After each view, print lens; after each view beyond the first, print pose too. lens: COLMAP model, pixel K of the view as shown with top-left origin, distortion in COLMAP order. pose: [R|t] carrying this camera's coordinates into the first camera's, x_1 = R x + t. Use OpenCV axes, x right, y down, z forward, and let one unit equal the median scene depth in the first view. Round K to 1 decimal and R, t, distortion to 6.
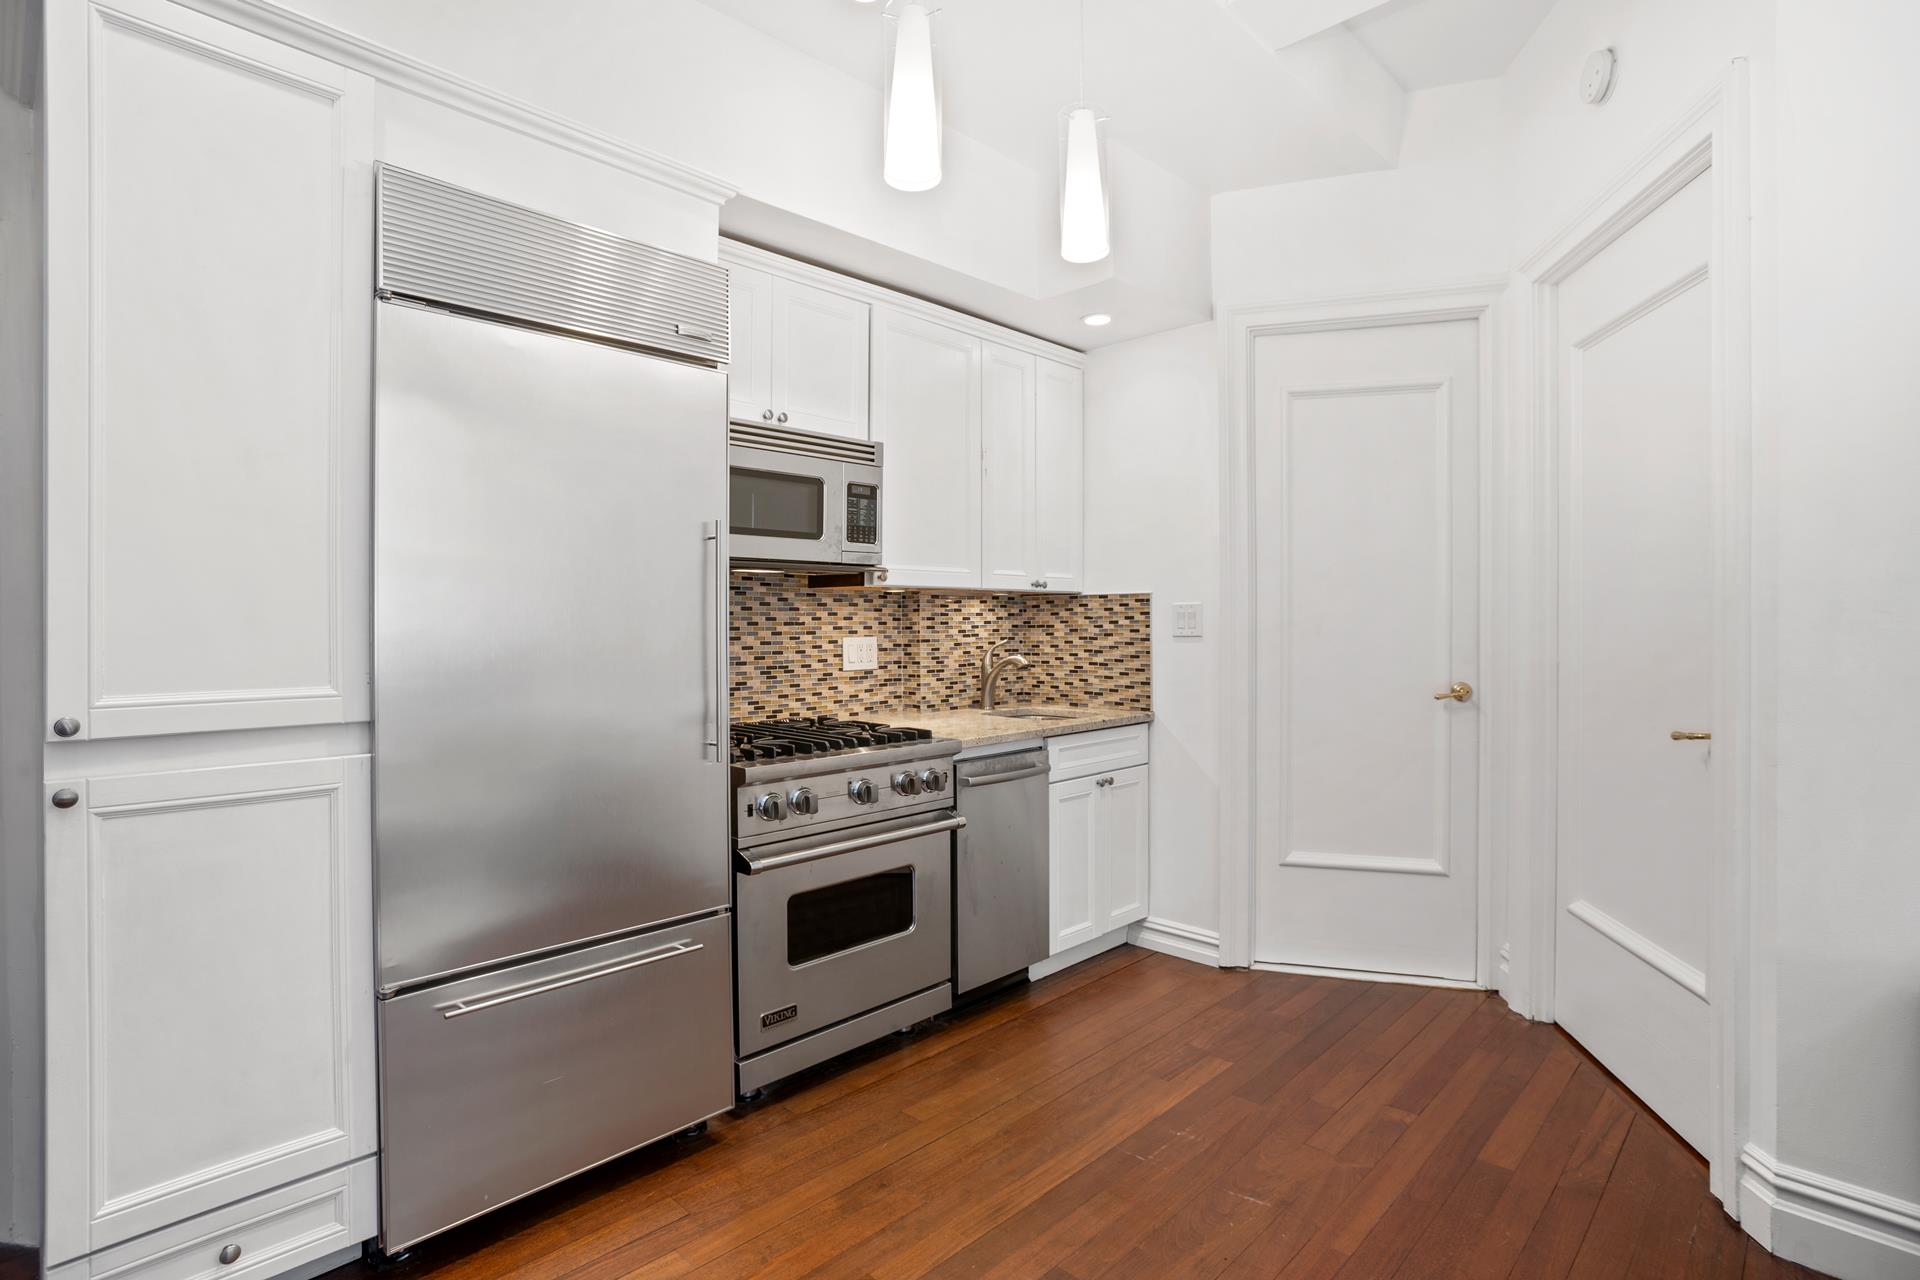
lens RADIAL K [[955.9, 0, 949.9], [0, 955.9, 628.8], [0, 0, 1]] dist [-0.070458, 0.031350]
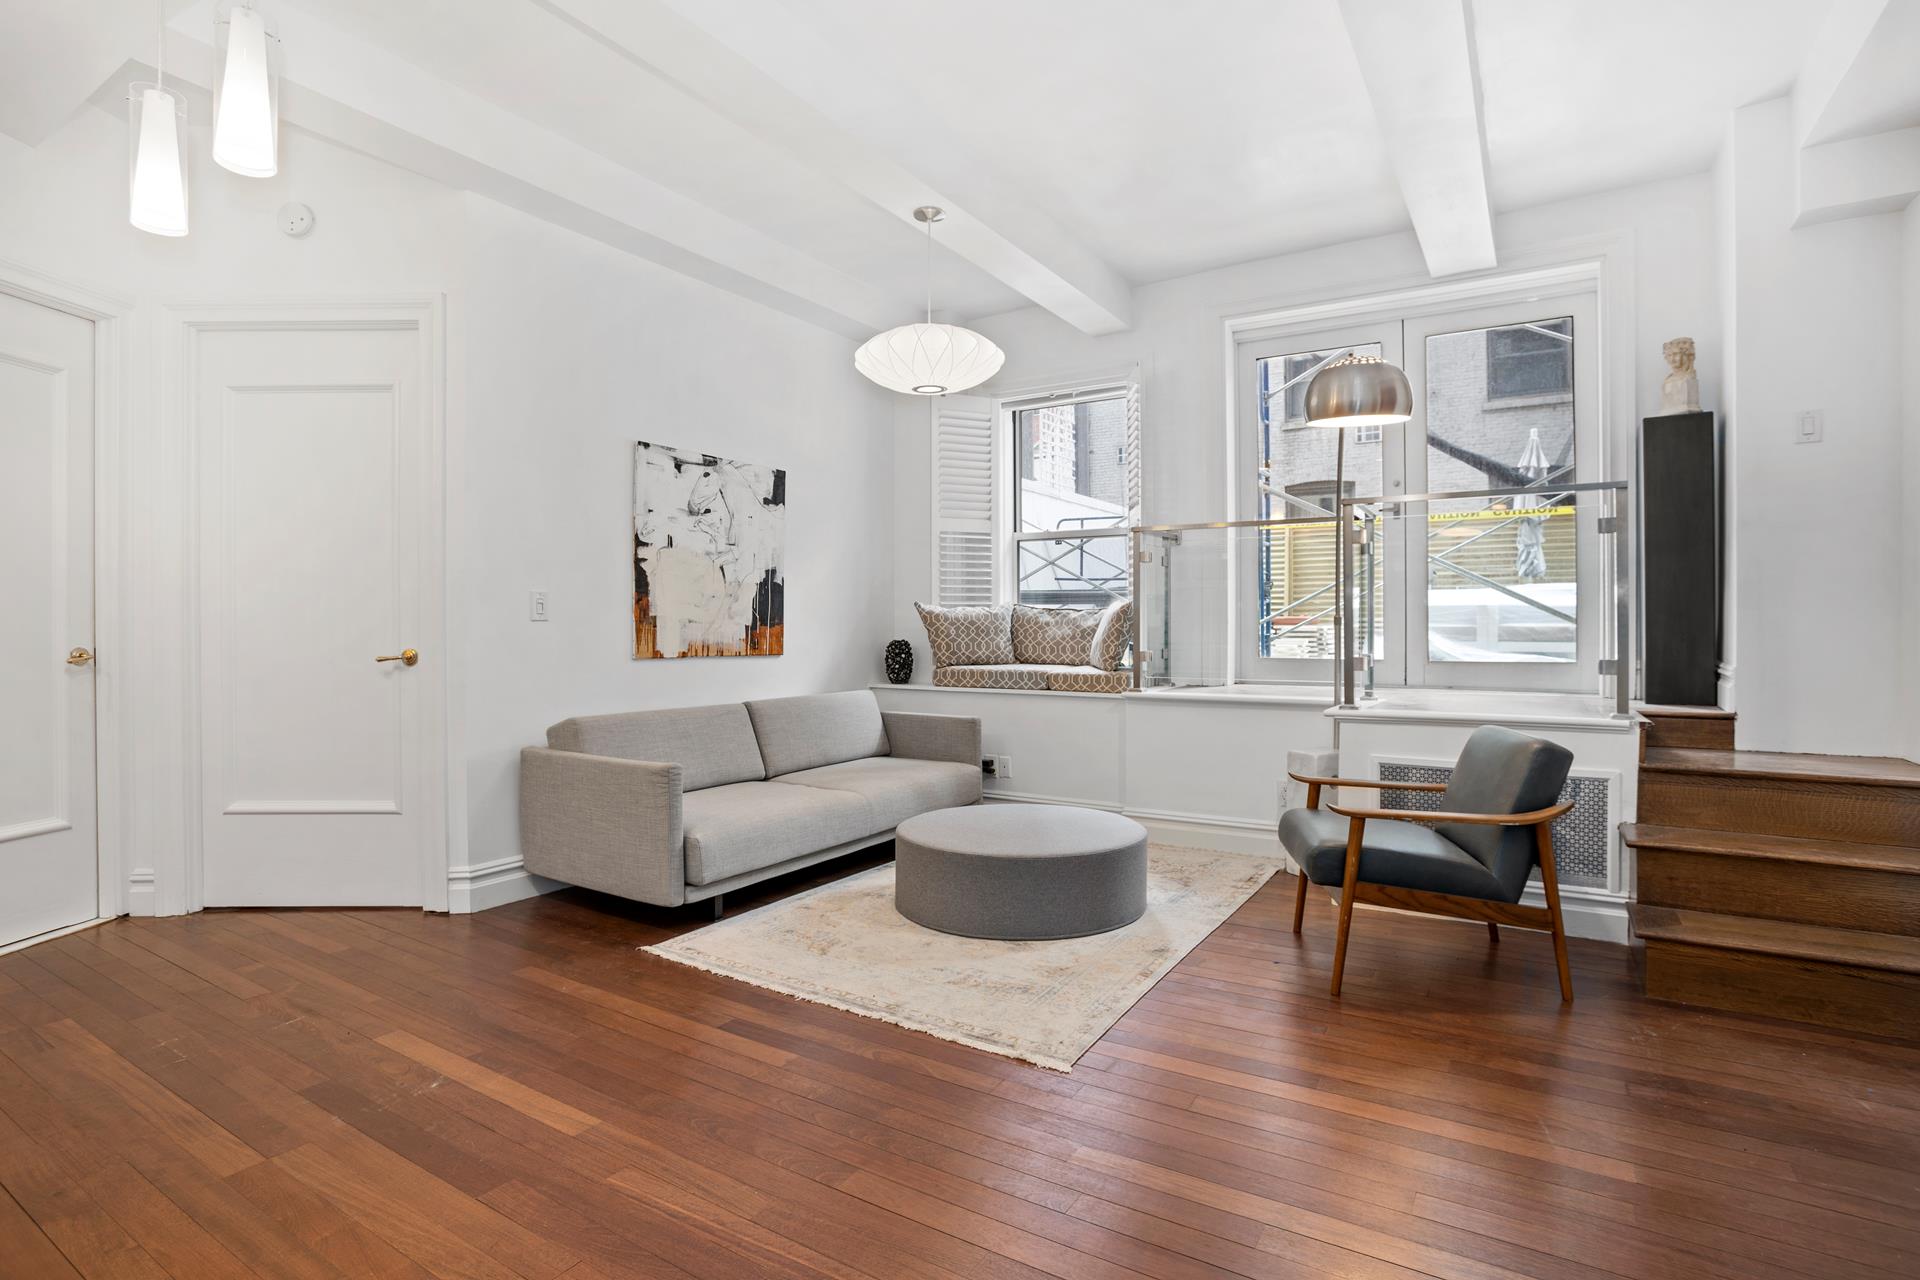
lens RADIAL K [[955.9, 0, 949.9], [0, 955.9, 628.8], [0, 0, 1]] dist [-0.070458, 0.031350]
pose [[-0.212480, 0.003463, 0.977159, -0.634593], [0.011907, 0.999929, -0.000954, 0.041923], [-0.977093, 0.011432, -0.212506, 0.204457]]
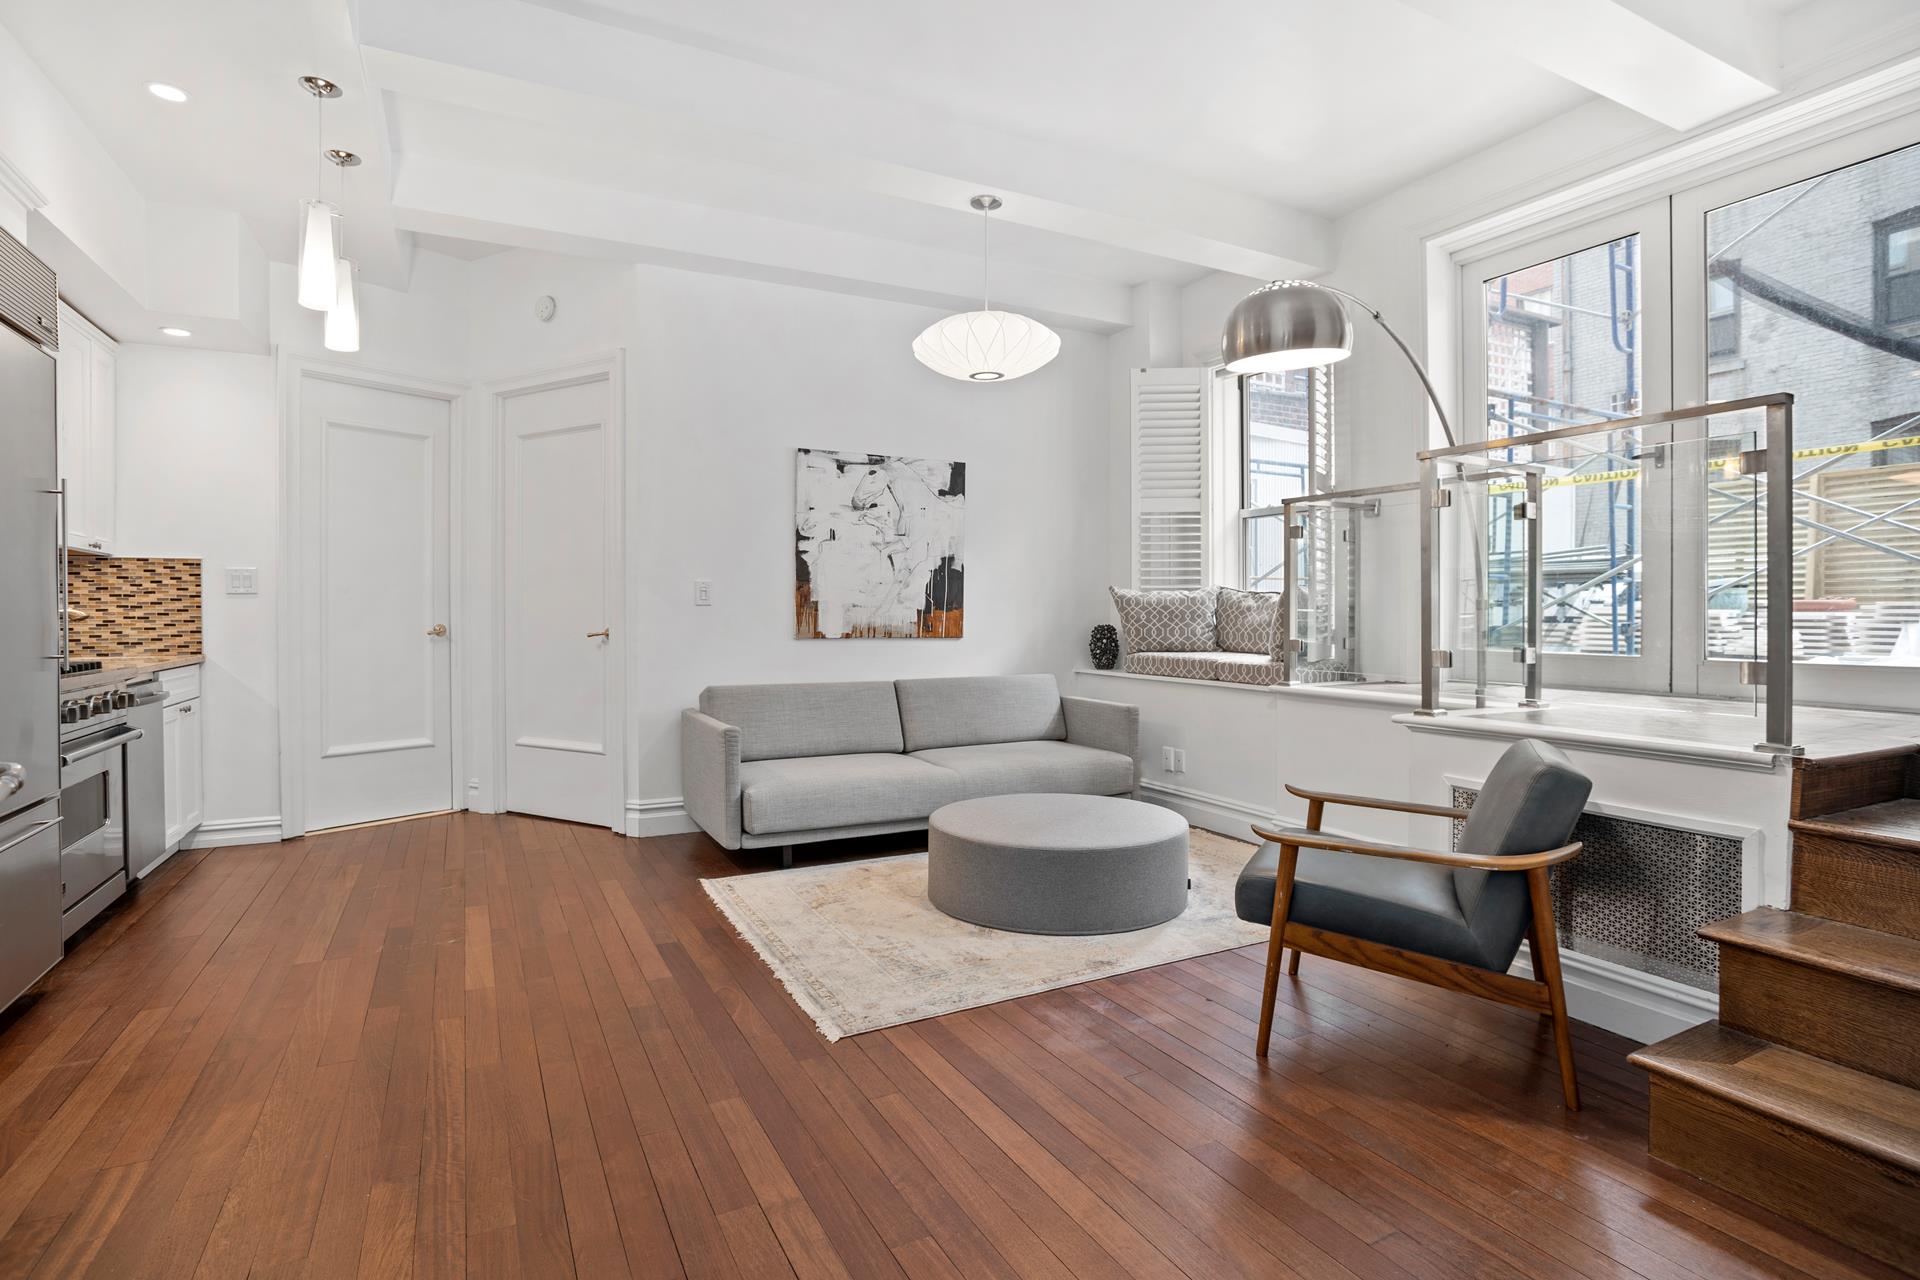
lens RADIAL K [[955.9, 0, 949.9], [0, 955.9, 628.8], [0, 0, 1]] dist [-0.070458, 0.031350]
pose [[0.314106, -0.010789, 0.949327, -0.624257], [0.006153, 0.999938, 0.009329, 0.048309], [-0.949368, 0.002911, 0.314152, -0.298435]]
